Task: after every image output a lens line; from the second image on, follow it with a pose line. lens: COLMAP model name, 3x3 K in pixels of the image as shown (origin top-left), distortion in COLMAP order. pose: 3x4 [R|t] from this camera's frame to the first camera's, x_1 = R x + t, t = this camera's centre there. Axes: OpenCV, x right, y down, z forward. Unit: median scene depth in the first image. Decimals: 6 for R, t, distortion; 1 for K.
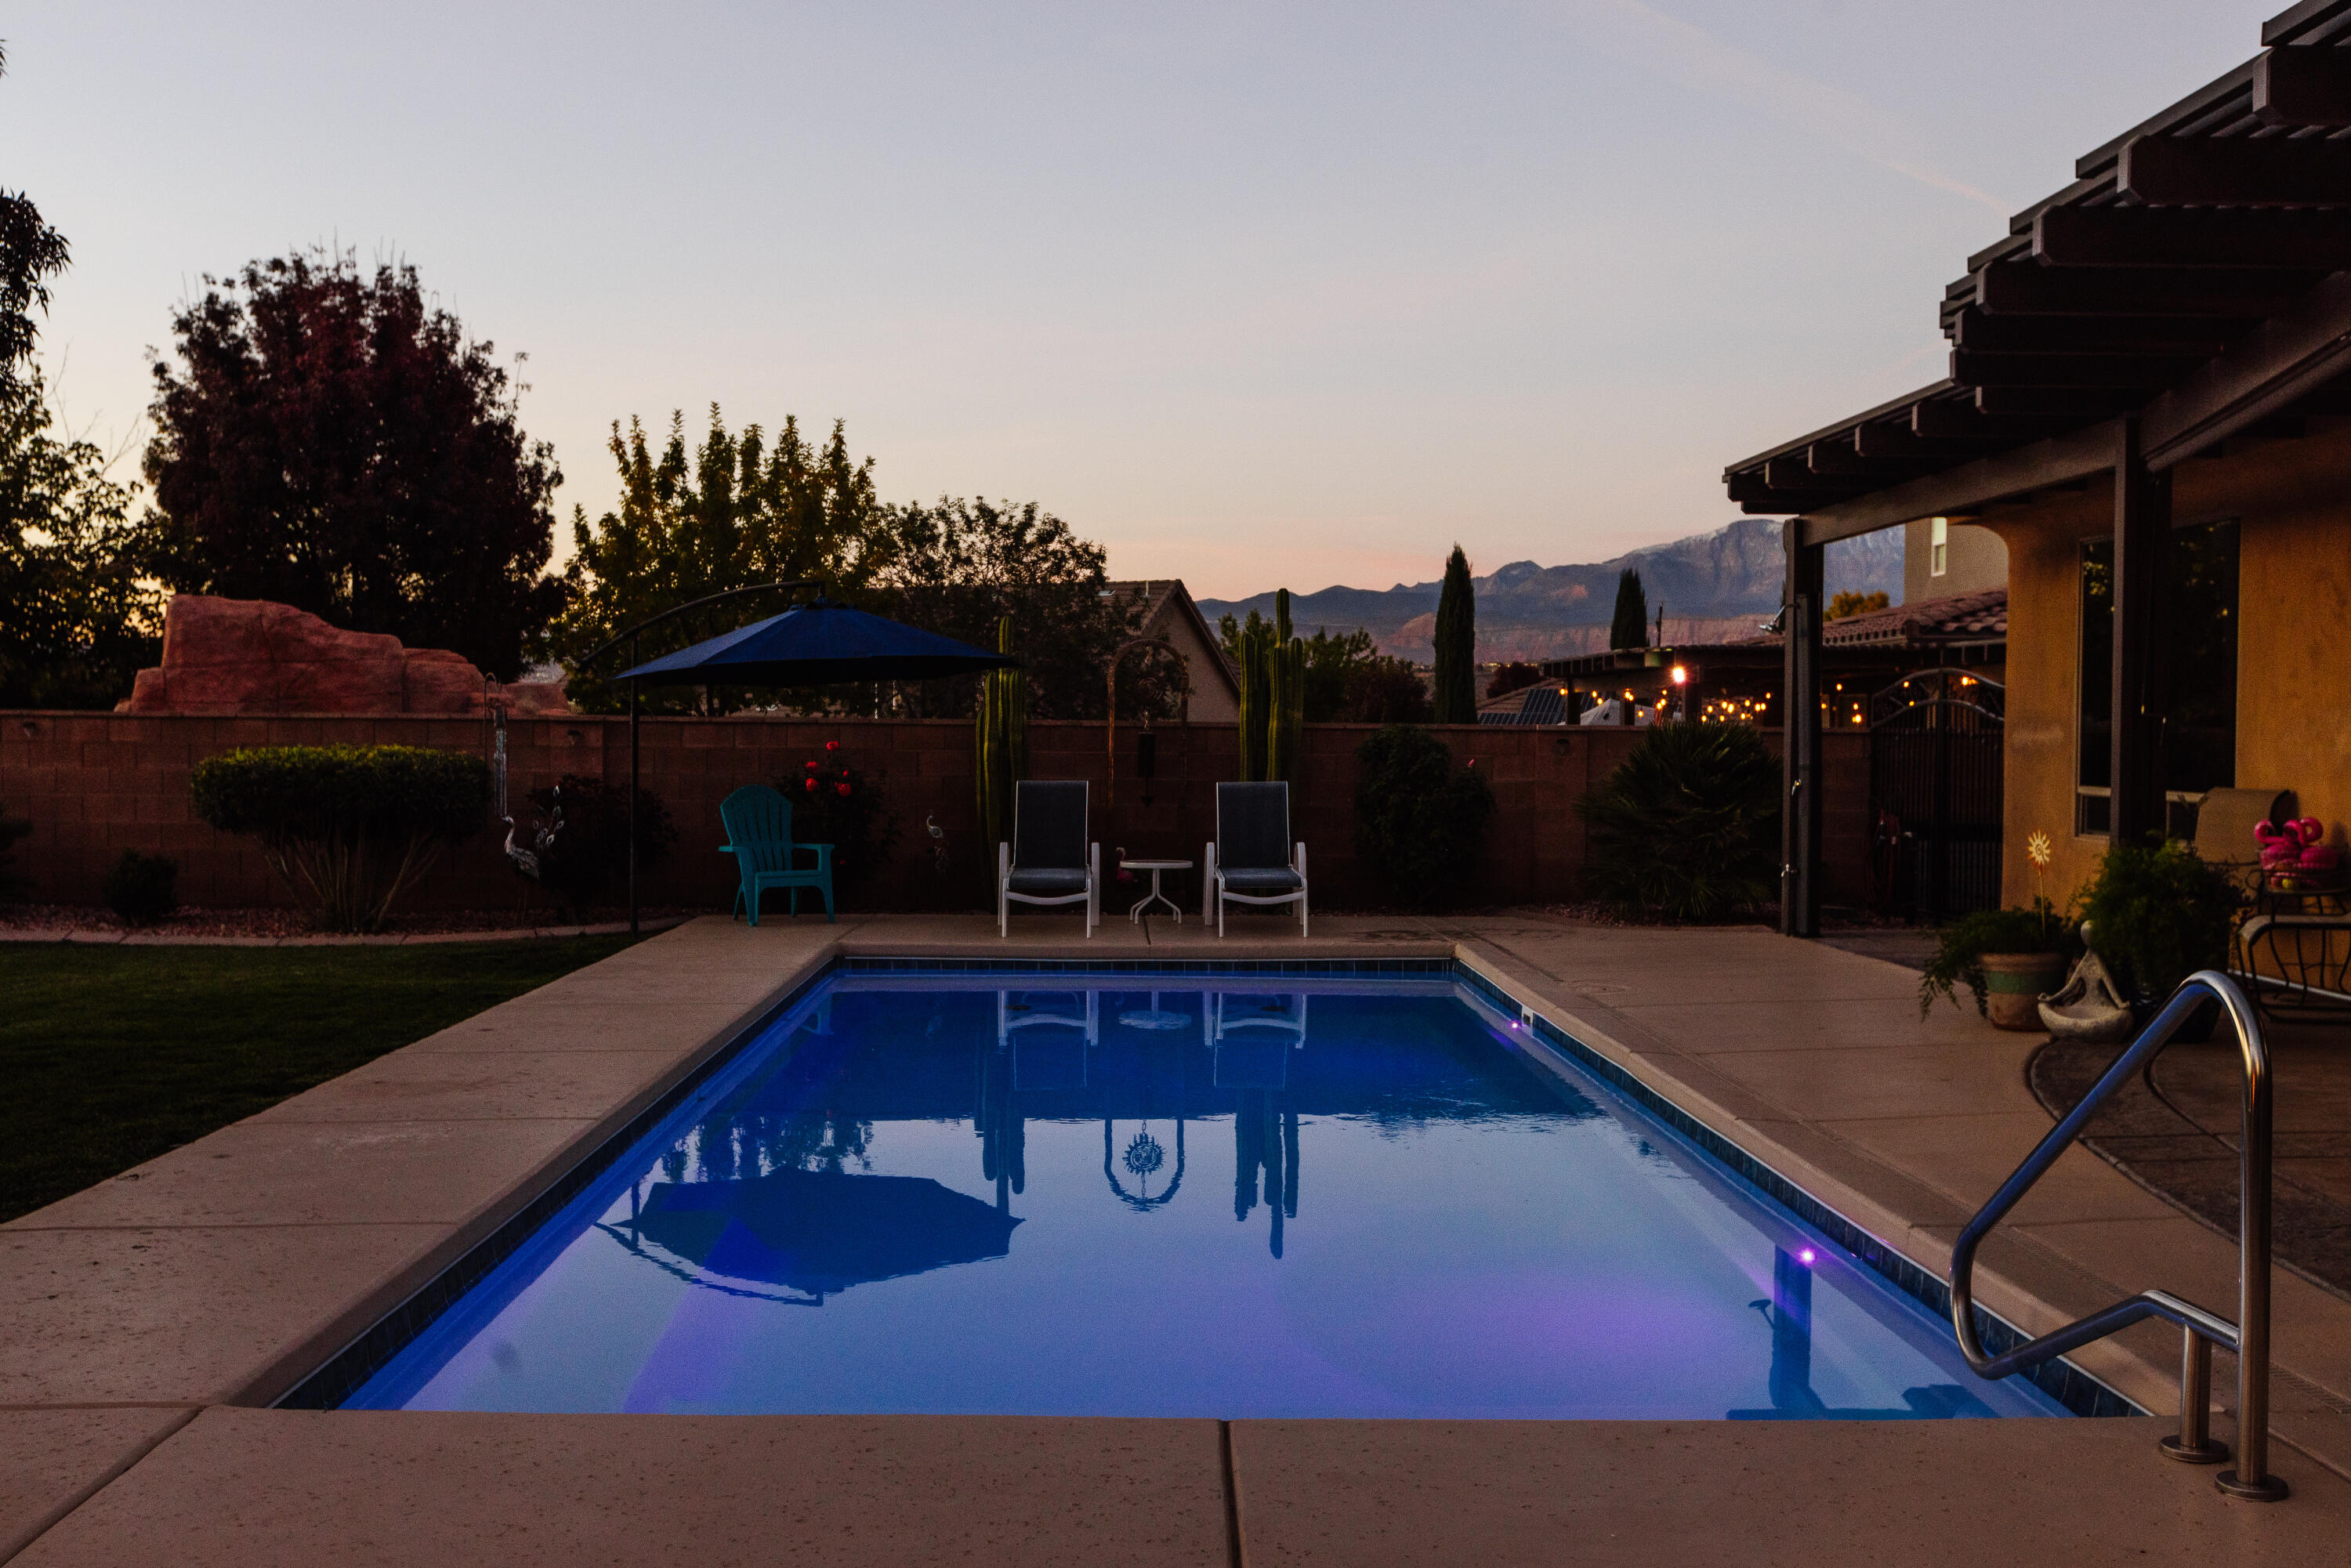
lens RADIAL K [[2227.7, 0, 1155.0], [0, 2227.7, 791.4], [0, 0, 1]] dist [-0.008876, 0.000000]
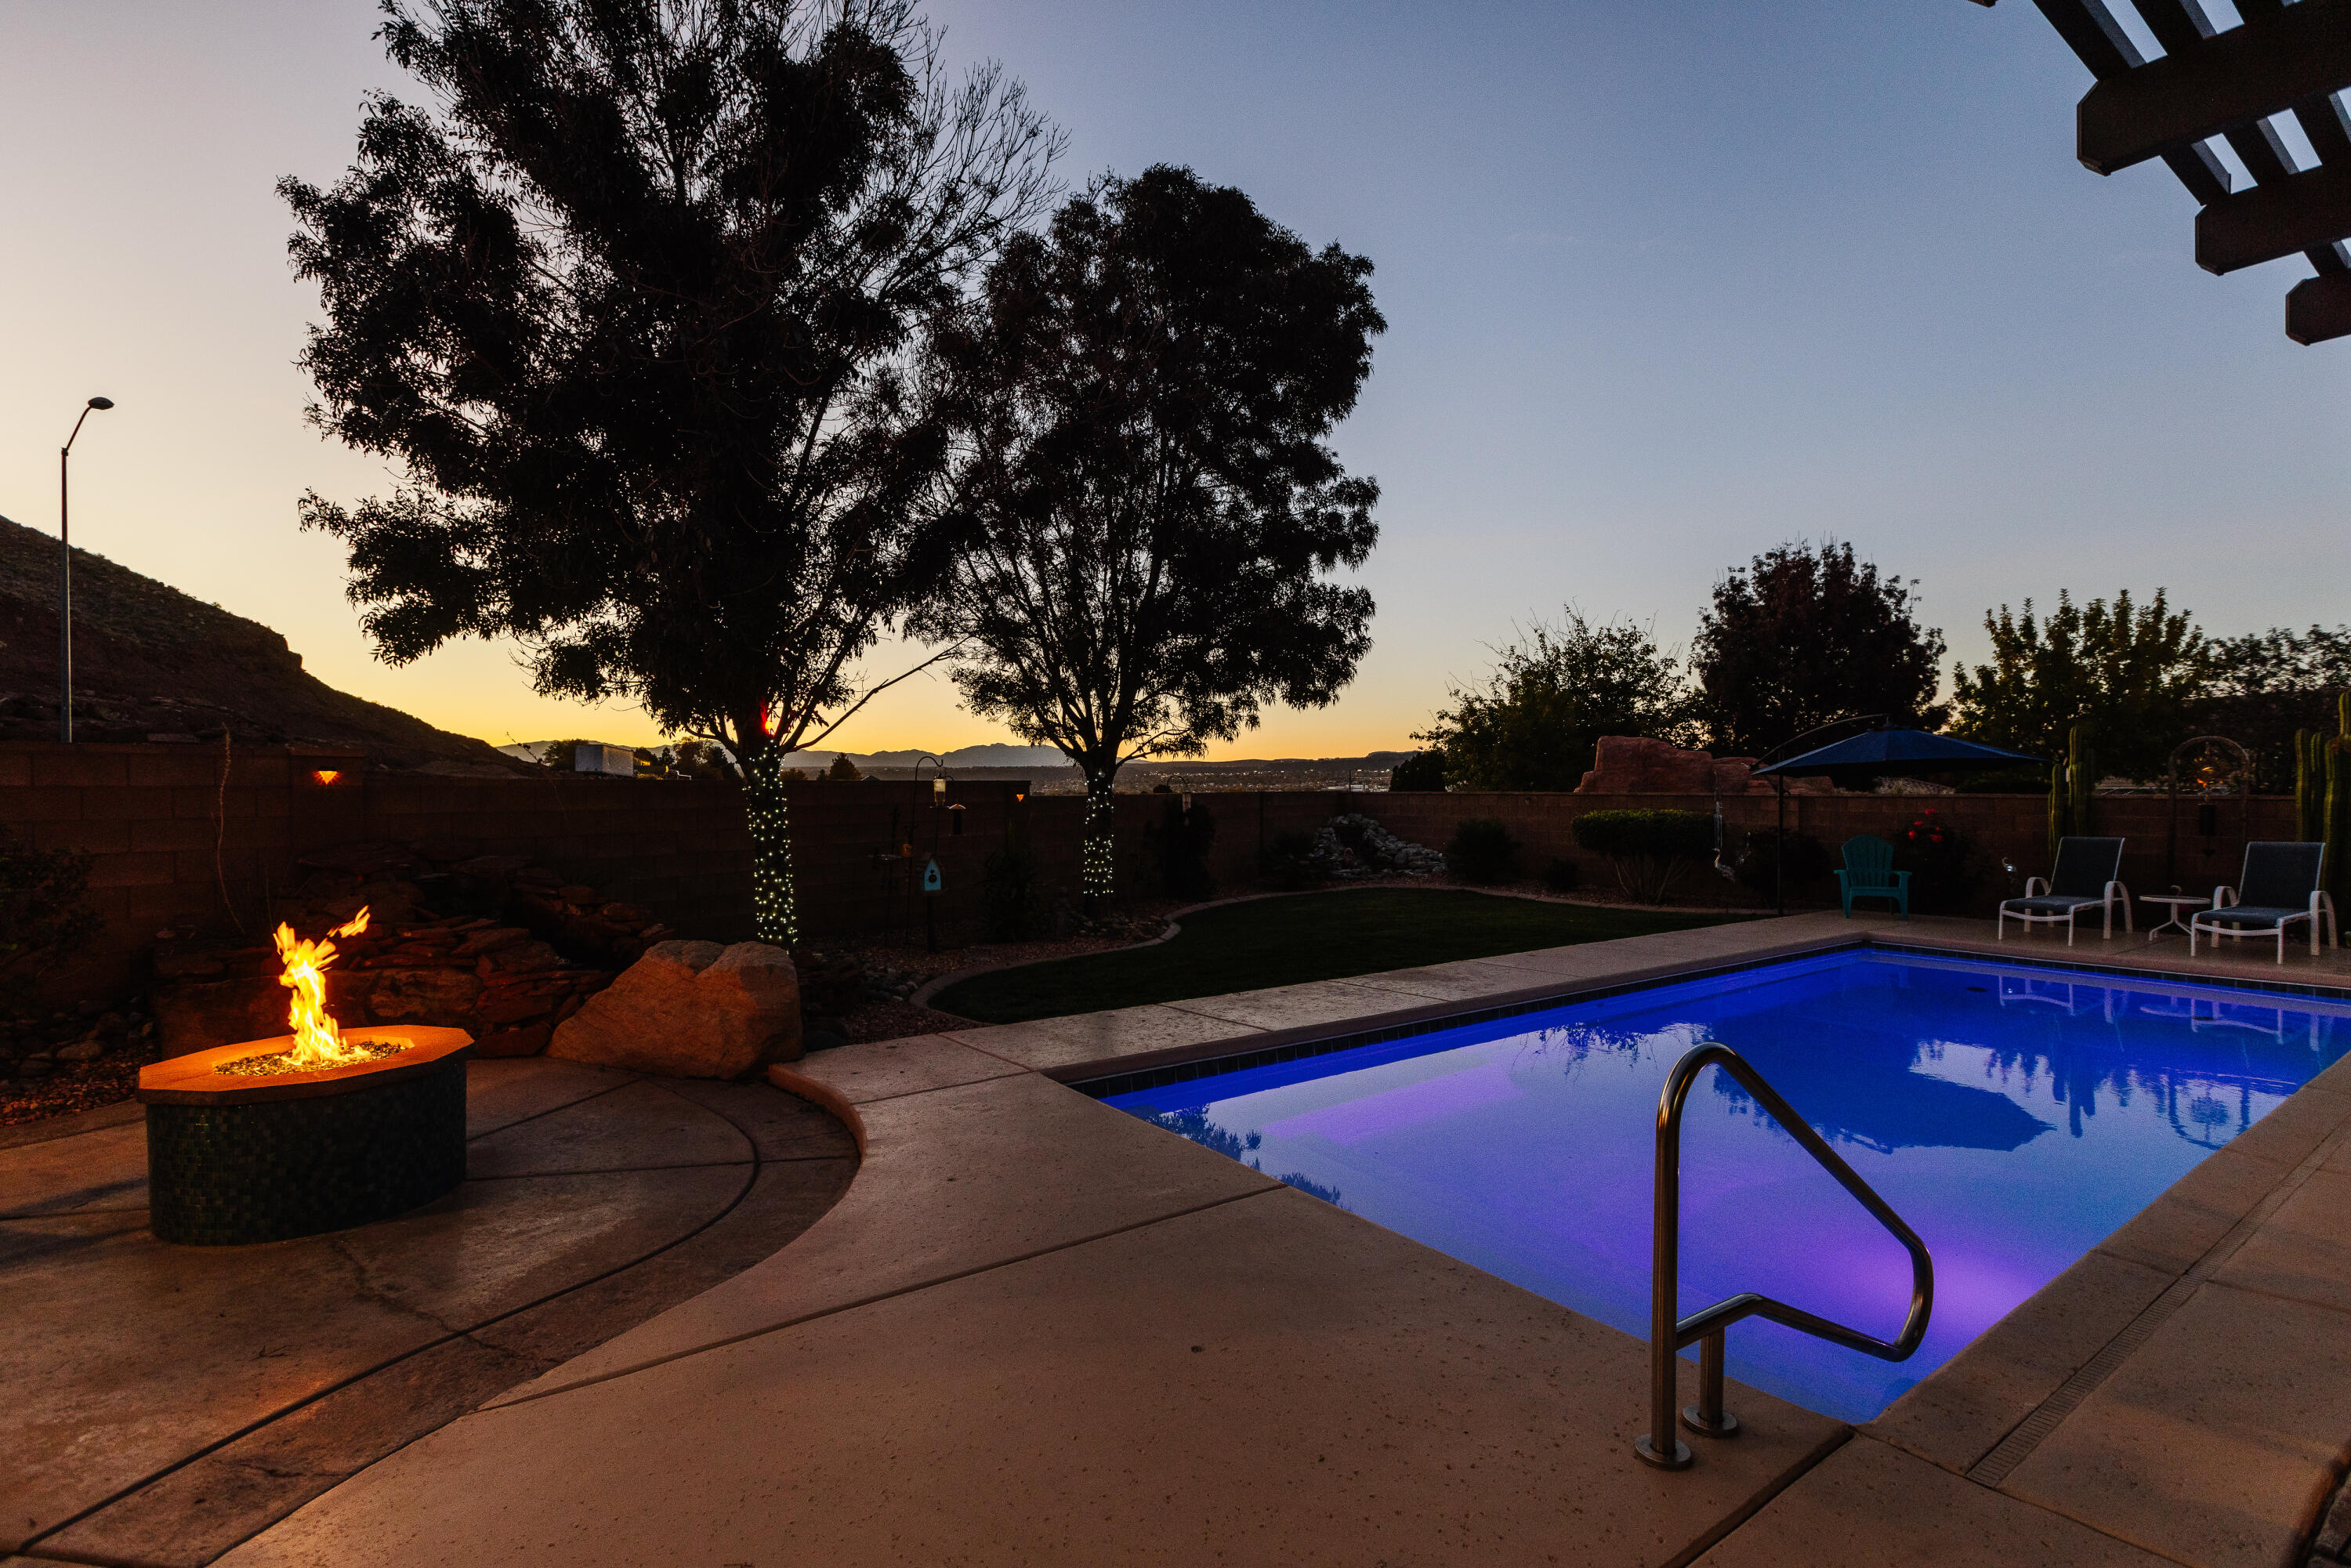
lens RADIAL K [[1081.8, 0, 1177.2], [0, 1081.8, 800.2], [0, 0, 1]] dist [0.000907, 0.000504]
pose [[0.565644, 0.000341, -0.824650, 0.185567], [-0.016759, 0.999798, -0.011083, -0.010342], [0.824479, 0.020089, 0.565535, 0.096329]]
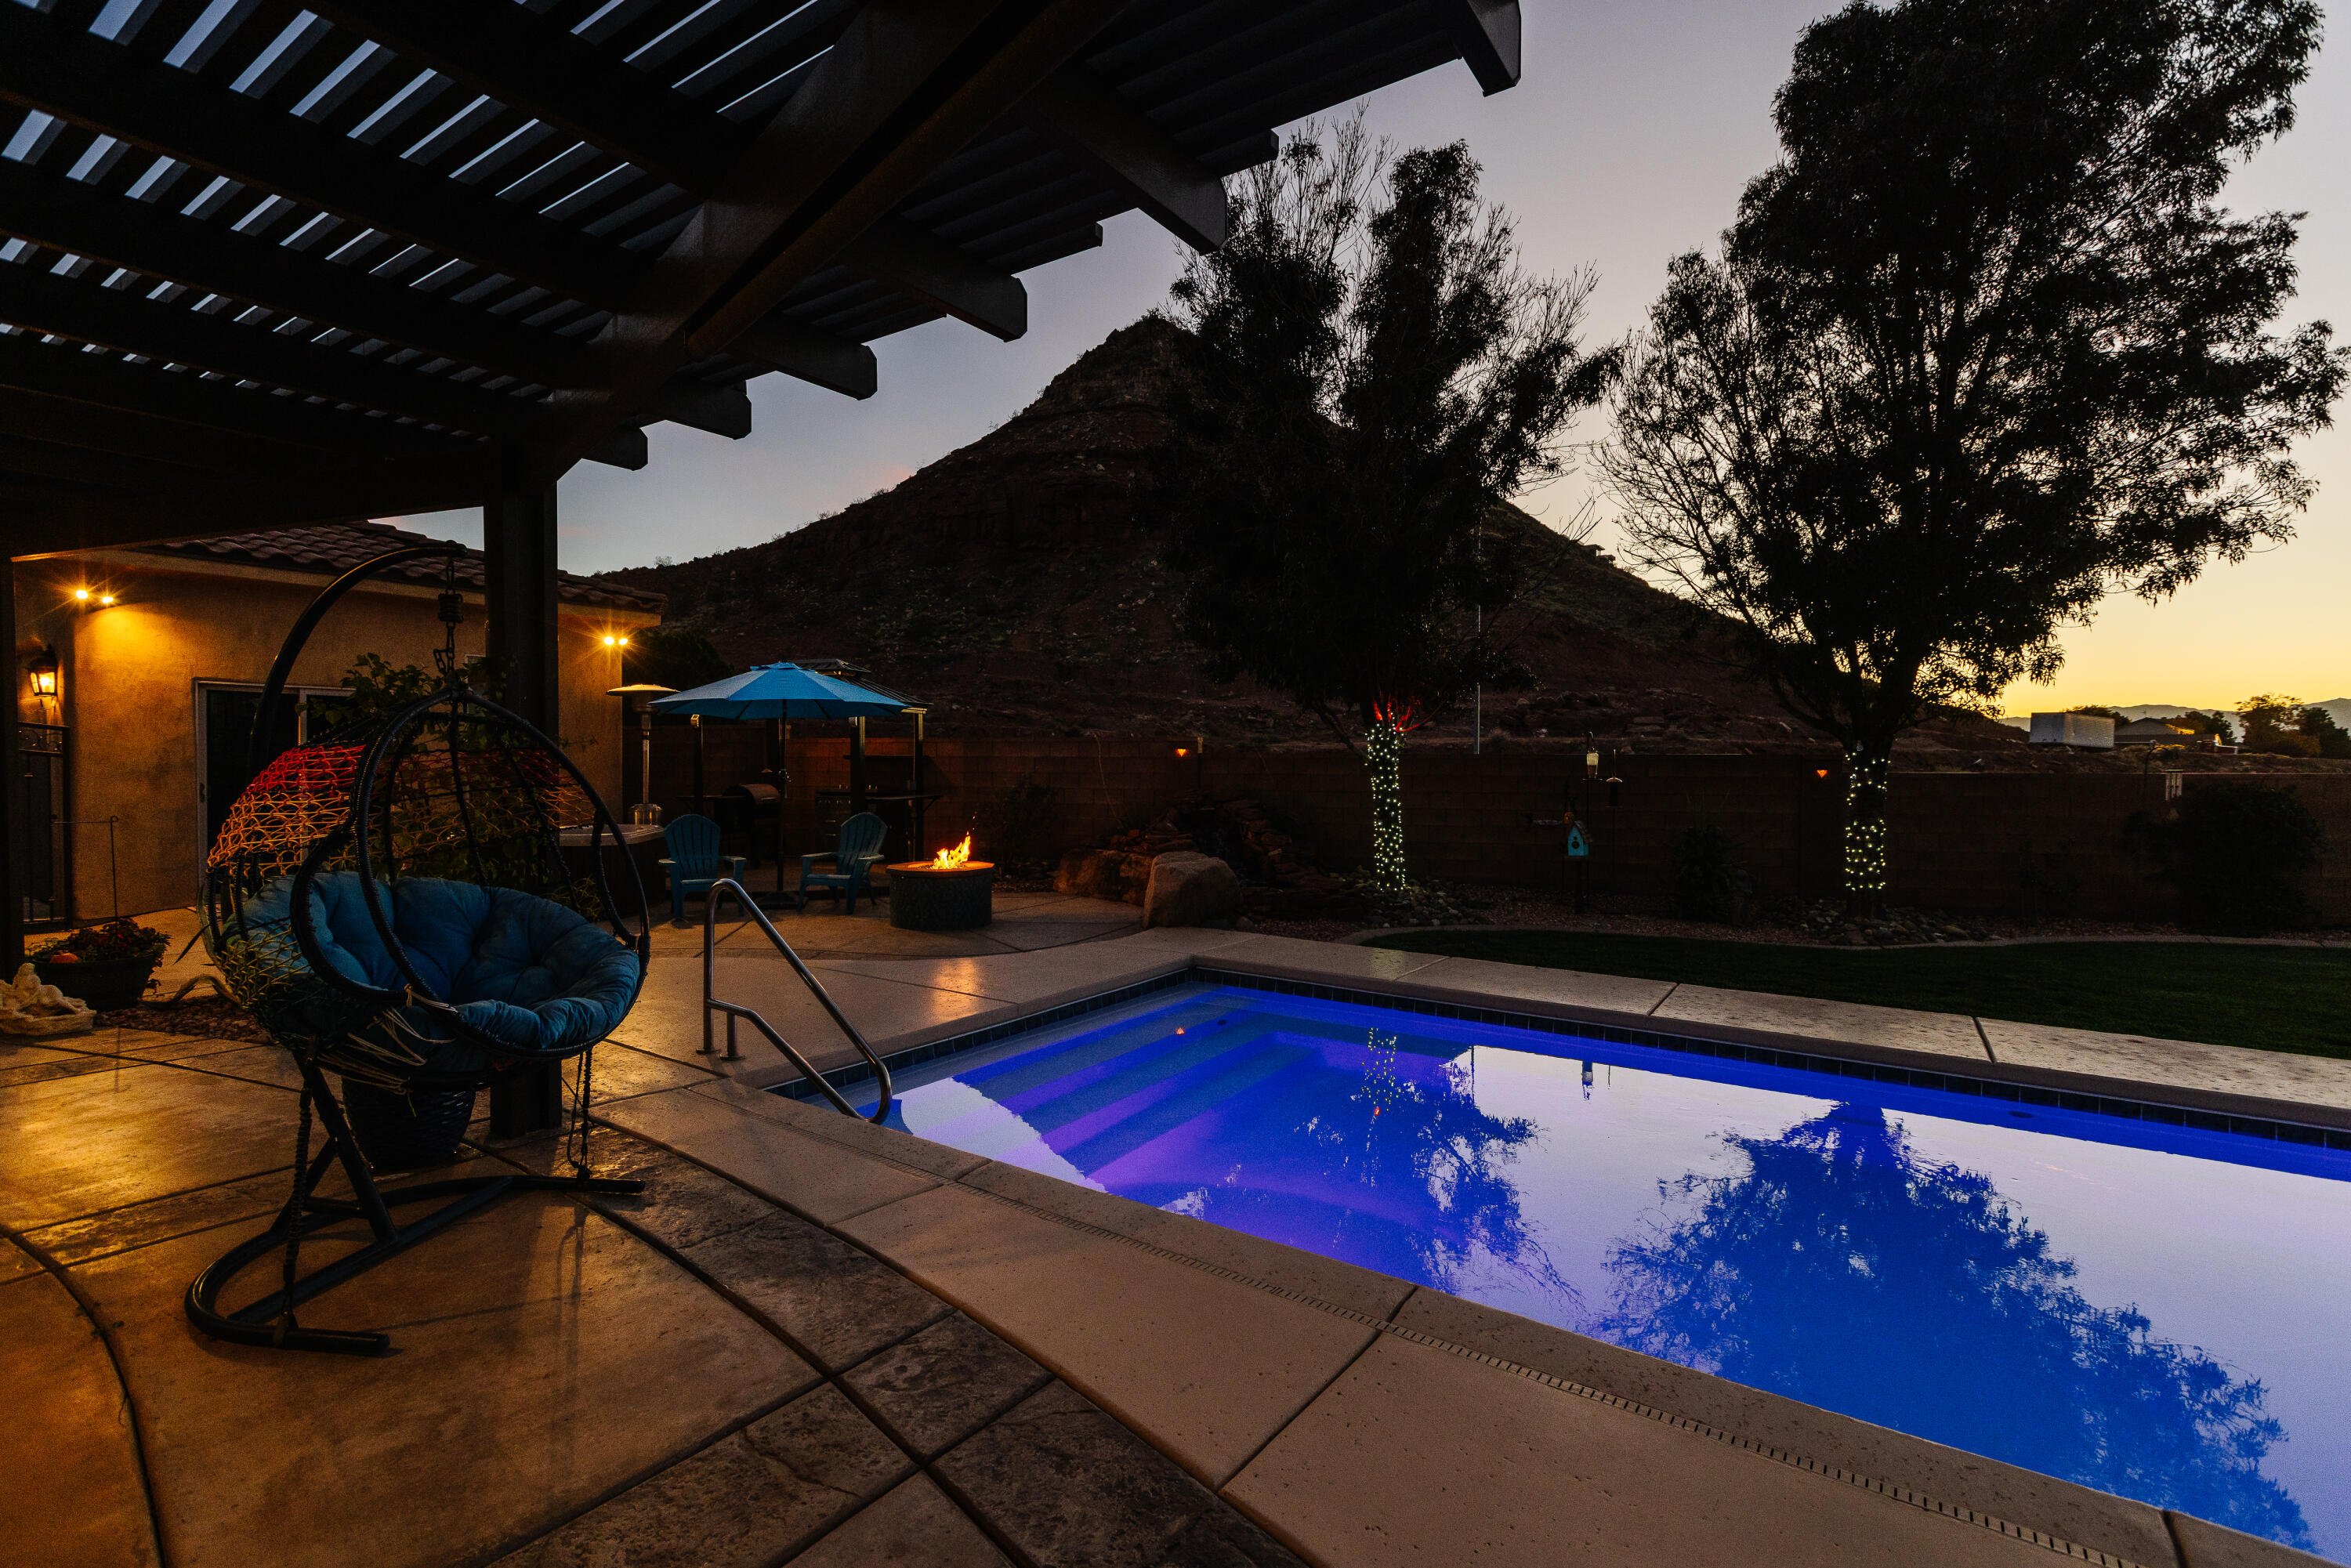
lens RADIAL K [[1081.8, 0, 1159.3], [0, 1081.8, 792.2], [0, 0, 1]] dist [0.000907, 0.000504]
pose [[-0.593407, 0.014577, -0.804771, 0.285575], [-0.033109, 0.998548, 0.042500, -0.022322], [0.804221, 0.051865, -0.592062, 0.511831]]
